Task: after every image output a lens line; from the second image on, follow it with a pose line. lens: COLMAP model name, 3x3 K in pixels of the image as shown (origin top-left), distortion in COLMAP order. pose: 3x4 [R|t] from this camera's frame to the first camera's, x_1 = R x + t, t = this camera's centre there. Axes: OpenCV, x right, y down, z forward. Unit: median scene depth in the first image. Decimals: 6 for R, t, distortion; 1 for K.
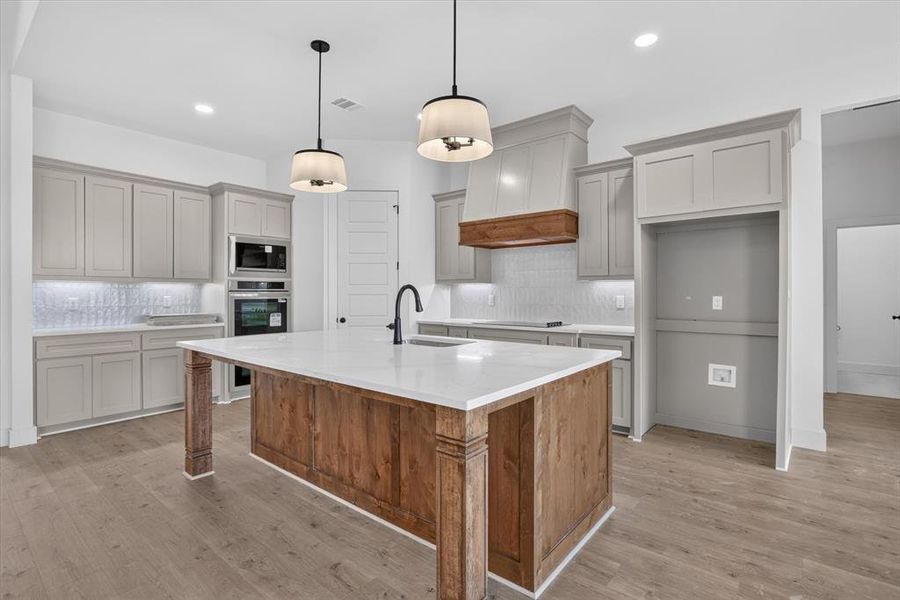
lens RADIAL K [[429.9, 0, 453.8], [0, 429.9, 294.9], [0, 0, 1]] dist [-0.011134, 0.001325]
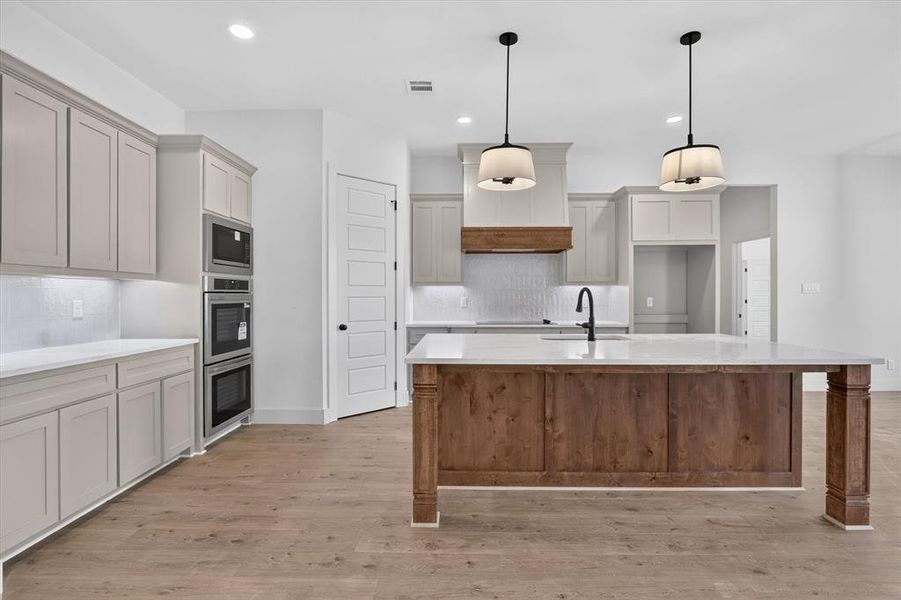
lens RADIAL K [[430.3, 0, 454.3], [0, 430.3, 294.9], [0, 0, 1]] dist [-0.011134, 0.001325]
pose [[0.785265, 0.000158, 0.619160, -1.013767], [0.003292, 0.999985, -0.004430, -0.000716], [-0.619152, 0.005517, 0.785252, 0.319305]]
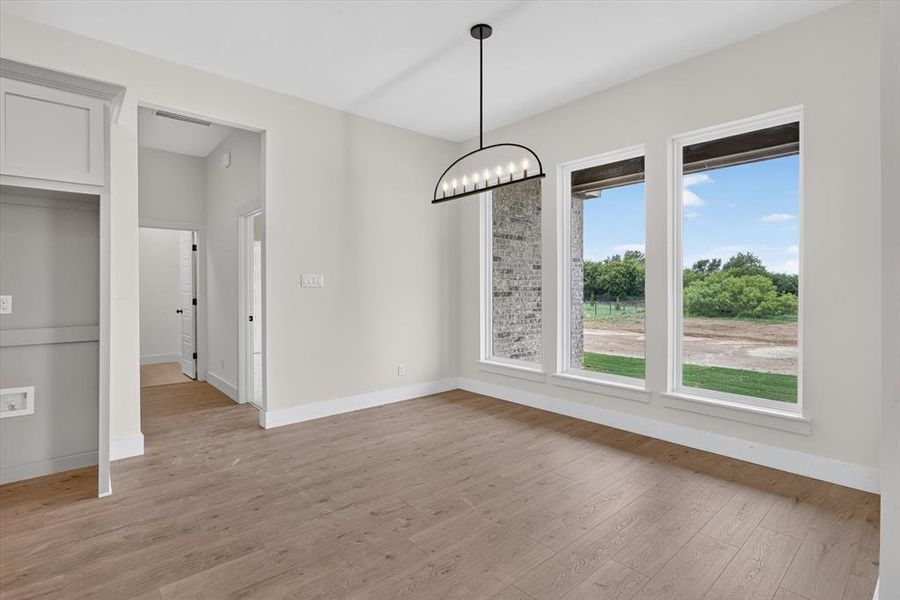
lens RADIAL K [[434.9, 0, 450.2], [0, 434.9, 287.9], [0, 0, 1]] dist [-0.005881, 0.000120]
pose [[0.164540, 0.000526, 0.986370, 0.016401], [0.007720, 0.999969, -0.001821, -0.003434], [-0.986340, 0.007914, 0.164530, 0.155839]]
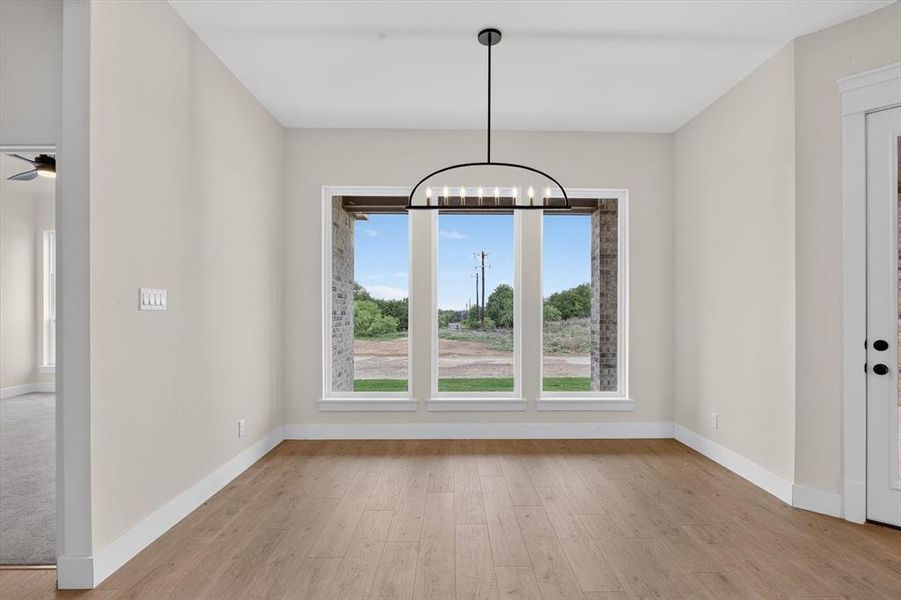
lens RADIAL K [[438.5, 0, 461.7], [0, 438.5, 310.9], [0, 0, 1]] dist [-0.032403, 0.000175]
pose [[-0.637825, -0.000014, 0.770181, 0.327321], [0.004123, 0.999986, 0.003433, -0.012409], [-0.770170, 0.005365, -0.637816, 0.870845]]
